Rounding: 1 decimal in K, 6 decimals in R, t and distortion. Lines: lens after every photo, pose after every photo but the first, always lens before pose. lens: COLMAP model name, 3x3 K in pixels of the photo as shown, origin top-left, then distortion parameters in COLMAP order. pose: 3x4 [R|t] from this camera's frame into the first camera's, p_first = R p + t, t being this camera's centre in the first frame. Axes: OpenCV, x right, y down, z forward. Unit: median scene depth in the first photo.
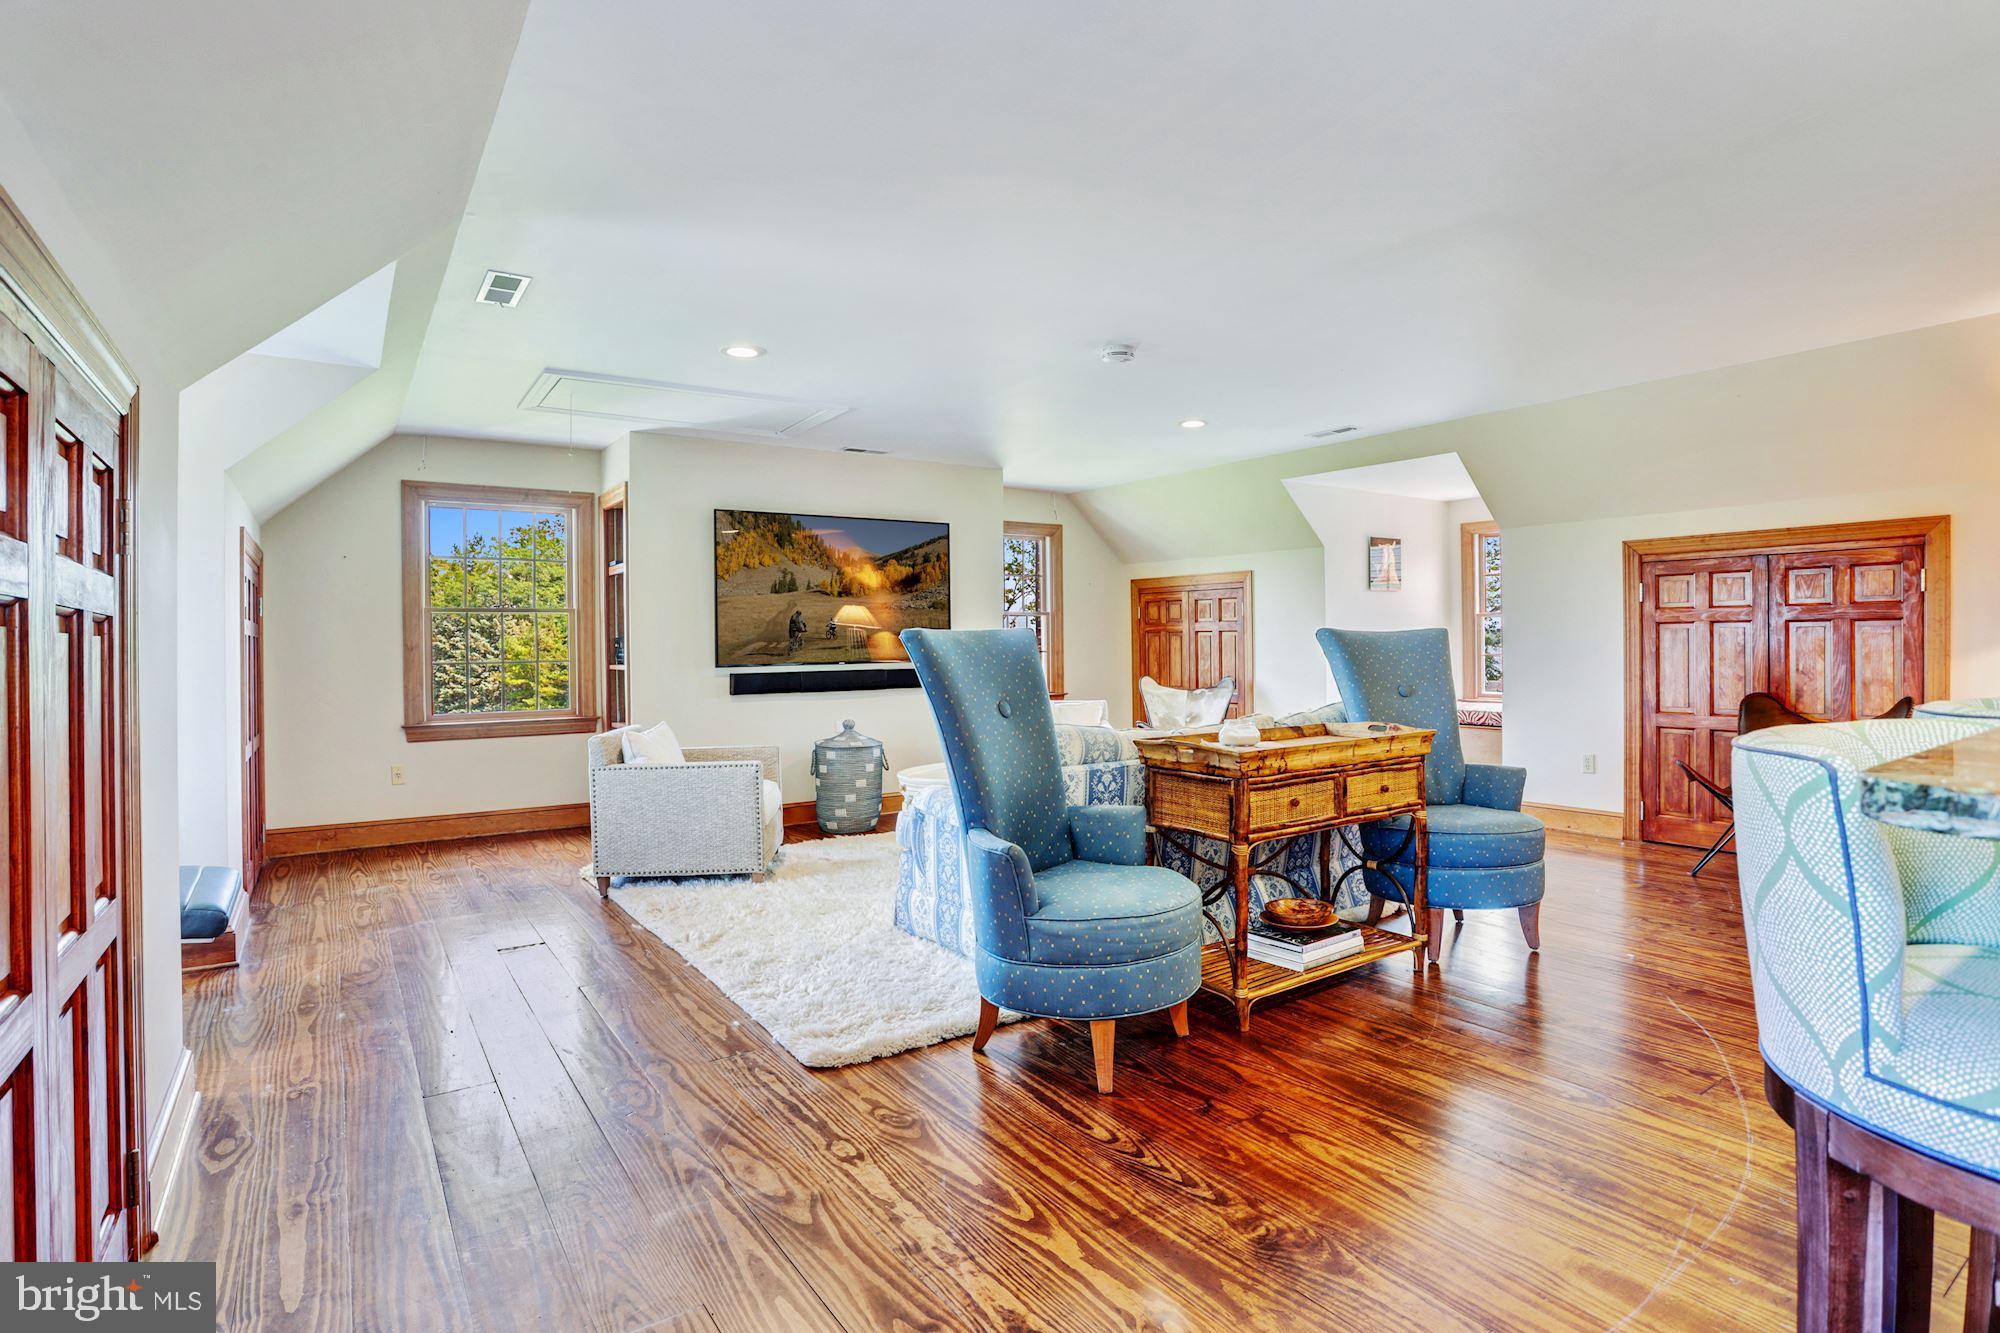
lens RADIAL K [[991.4, 0, 1001.8], [0, 991.4, 657.0], [0, 0, 1]] dist [-0.041739, 0.007967]
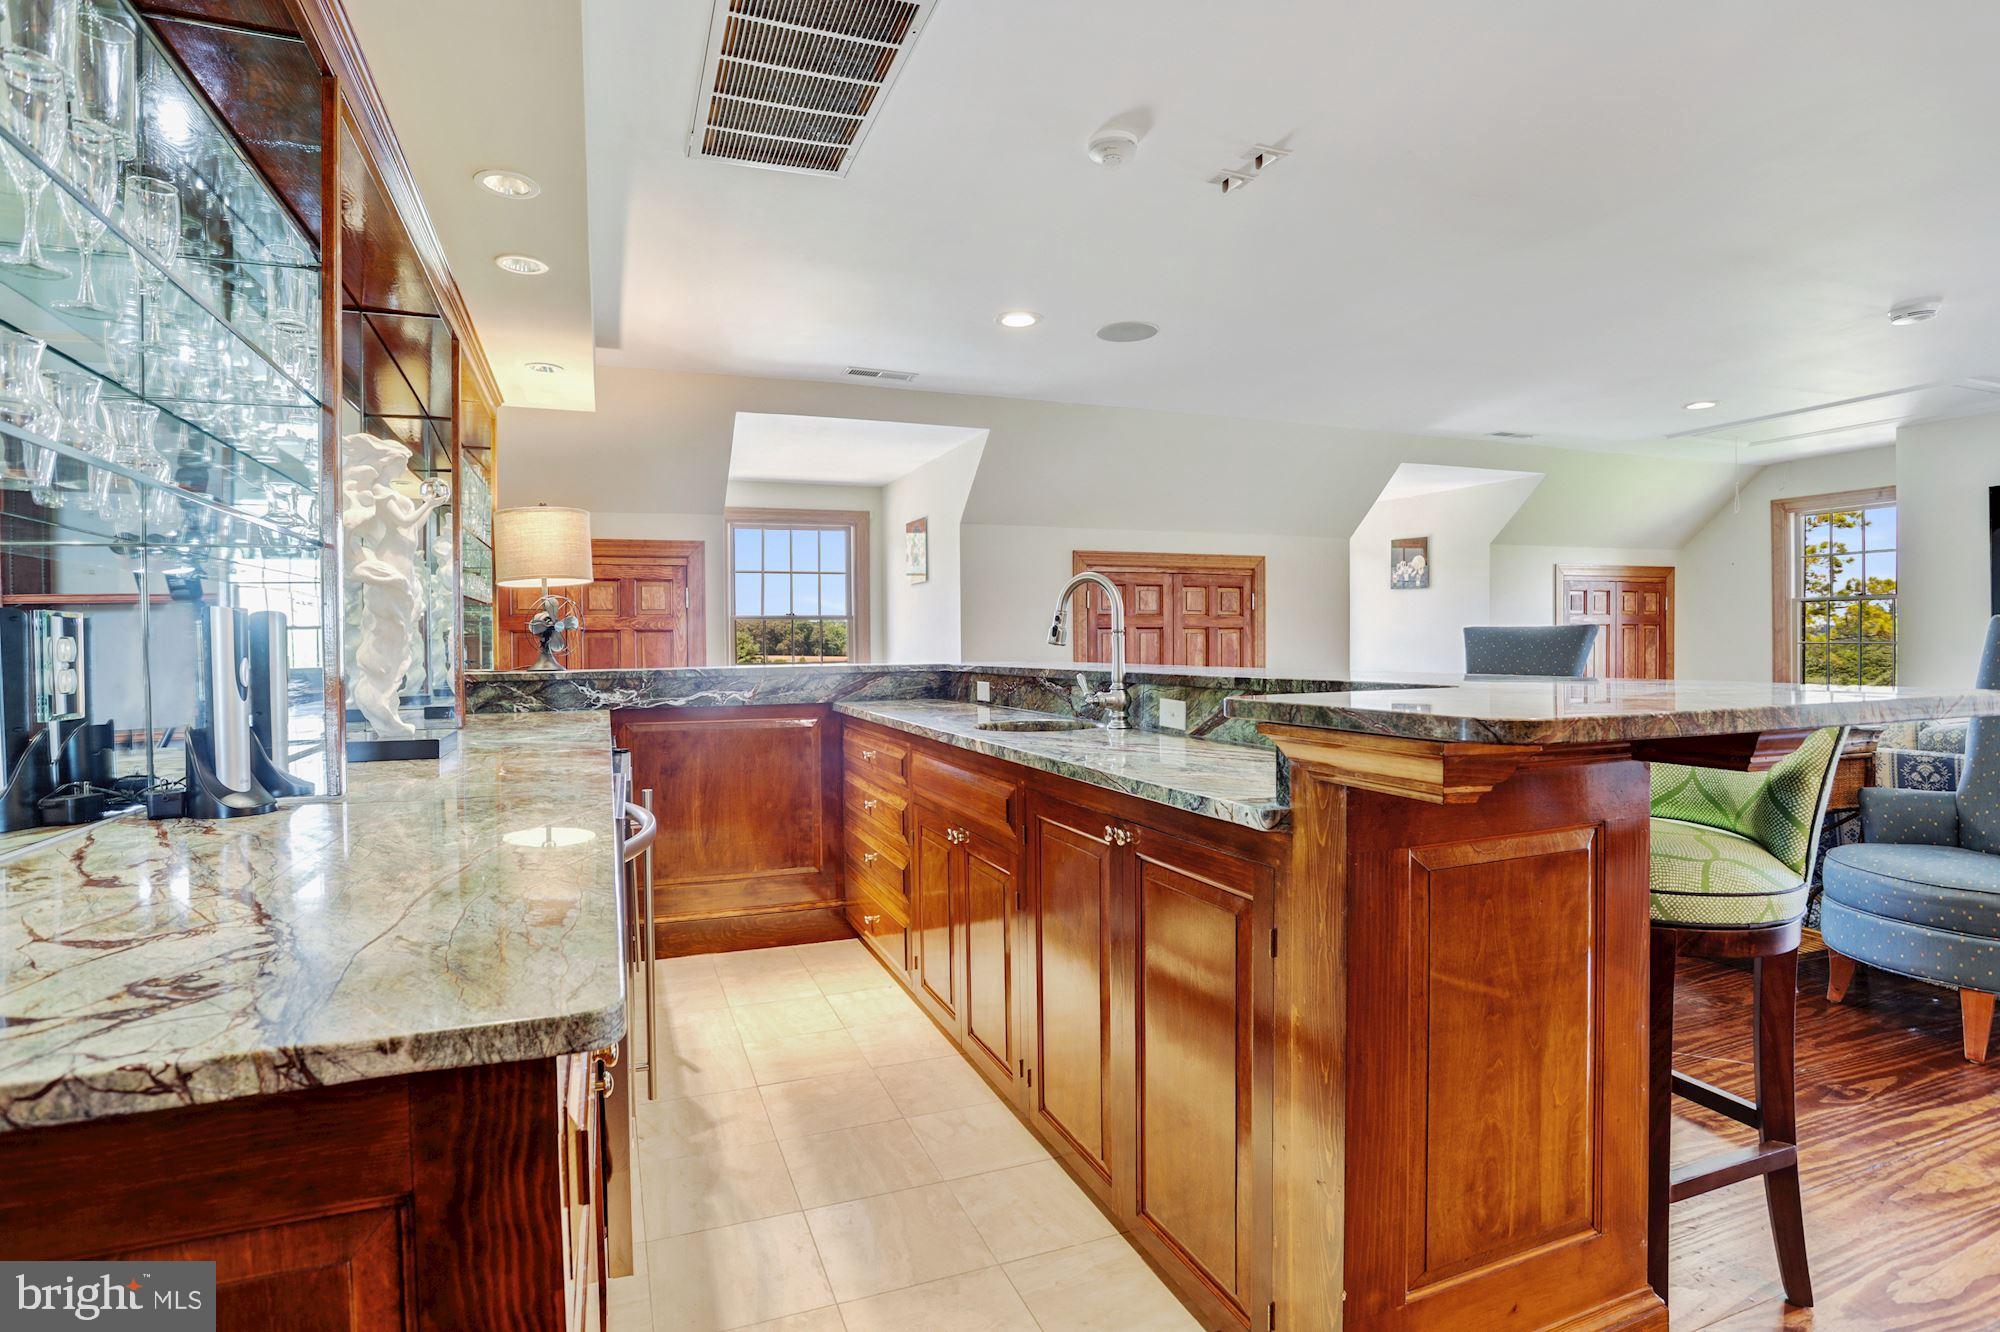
lens RADIAL K [[991.4, 0, 990.6], [0, 991.4, 650.8], [0, 0, 1]] dist [-0.041739, 0.007967]
pose [[-0.241755, 0.028257, -0.969926, 0.889976], [-0.004244, 0.999536, 0.030177, -0.015453], [0.970328, 0.011412, -0.241523, 0.298669]]
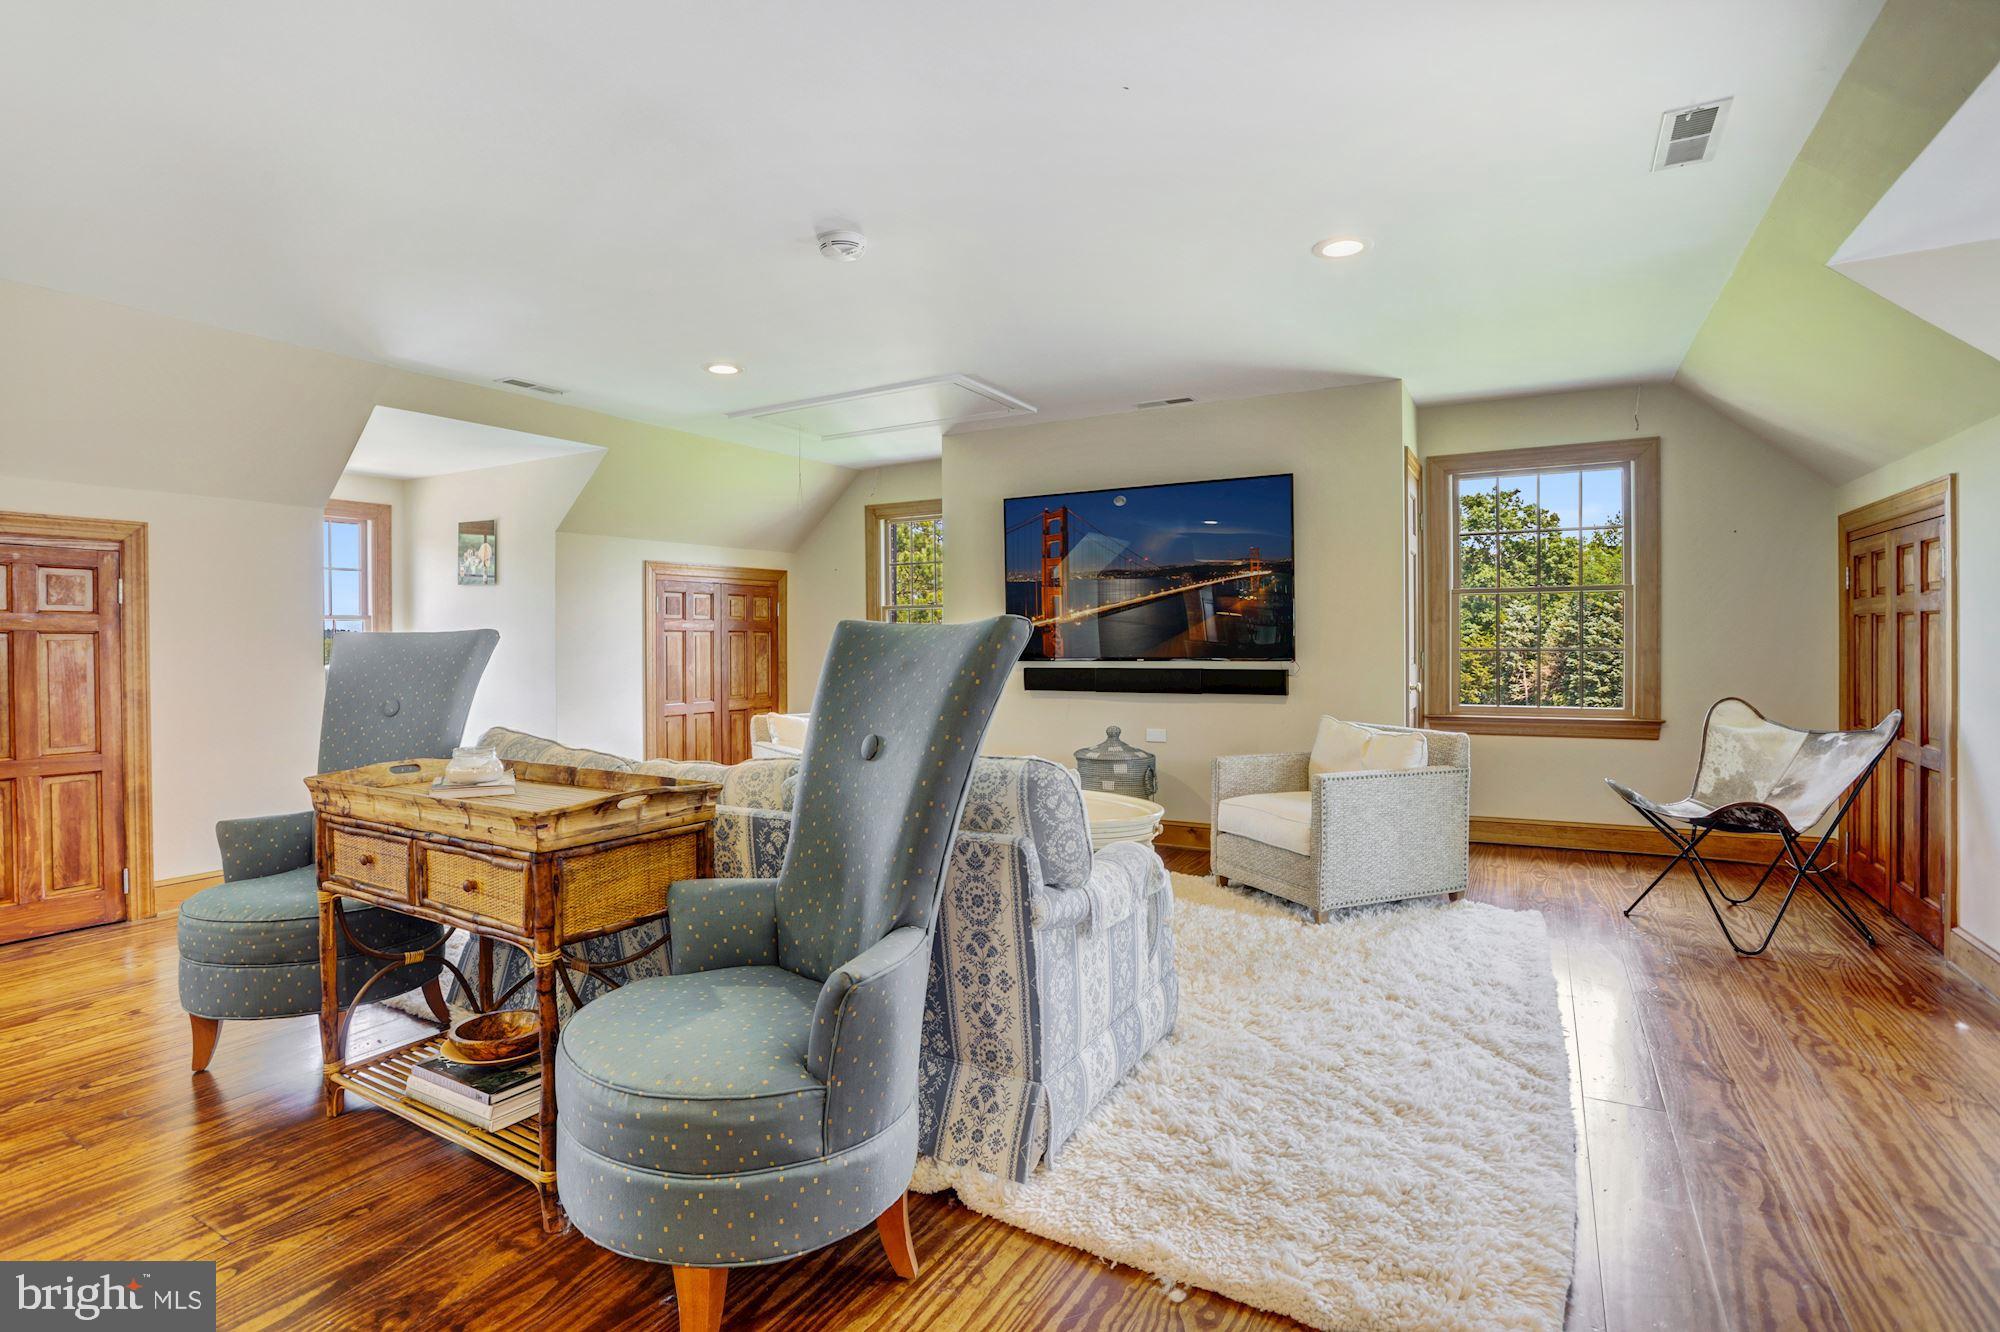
lens RADIAL K [[991.4, 0, 996.5], [0, 991.4, 634.7], [0, 0, 1]] dist [-0.041739, 0.007967]
pose [[0.428490, 0.007466, -0.903516, 0.626694], [-0.013392, 0.999908, 0.001911, -0.017589], [0.903448, 0.011281, 0.428550, 0.595396]]
